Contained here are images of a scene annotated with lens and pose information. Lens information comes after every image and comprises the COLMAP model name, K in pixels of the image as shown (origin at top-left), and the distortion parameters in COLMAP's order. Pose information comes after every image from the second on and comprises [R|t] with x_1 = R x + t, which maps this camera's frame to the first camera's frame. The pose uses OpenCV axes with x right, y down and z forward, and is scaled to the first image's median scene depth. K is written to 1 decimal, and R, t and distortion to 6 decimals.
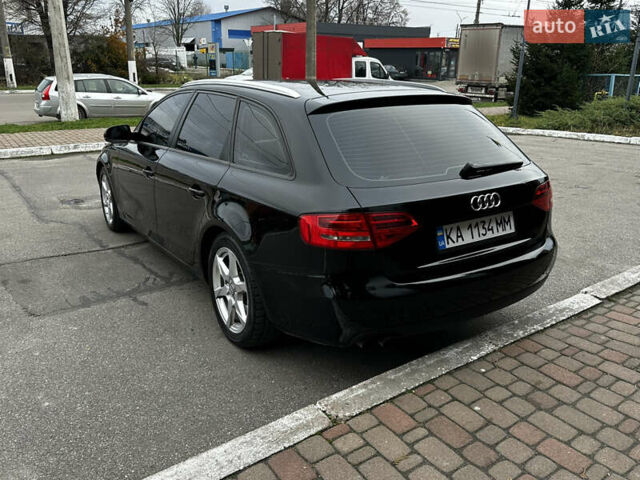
lens RADIAL K [[537.7, 0, 314.8], [0, 537.7, 237.4], [0, 0, 1]] dist [0.017384, -0.015048]
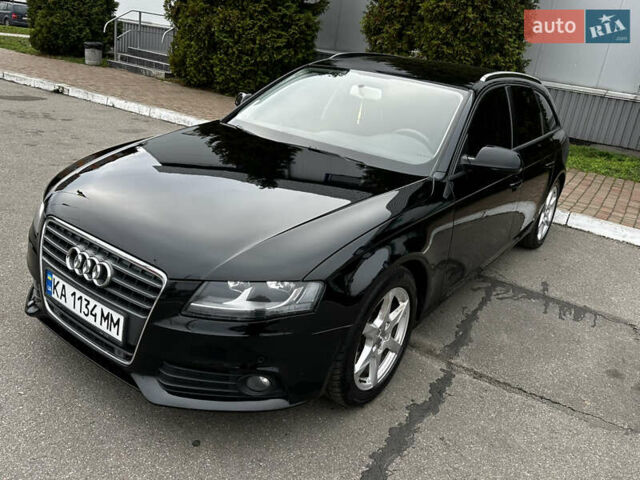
lens RADIAL K [[537.7, 0, 314.8], [0, 537.7, 237.4], [0, 0, 1]] dist [0.017384, -0.015048]
pose [[-0.361136, -0.382223, 0.850580, -0.899984], [0.144942, 0.878045, 0.456103, -0.462194], [-0.921180, 0.287999, -0.261693, 1.440100]]
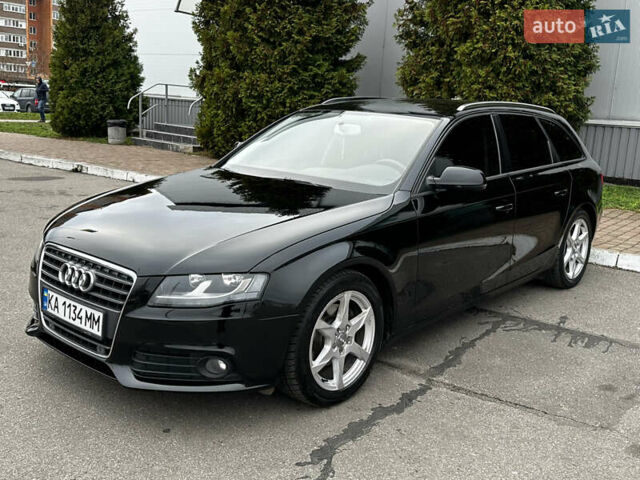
lens RADIAL K [[672.5, 0, 320.0], [0, 672.5, 240.0], [0, 0, 1]] dist [0.148866, -0.300278]
pose [[-0.275961, -0.224755, 0.934522, -1.171991], [0.232539, 0.927781, 0.291802, -0.432835], [-0.932615, 0.297839, -0.203767, 1.401631]]
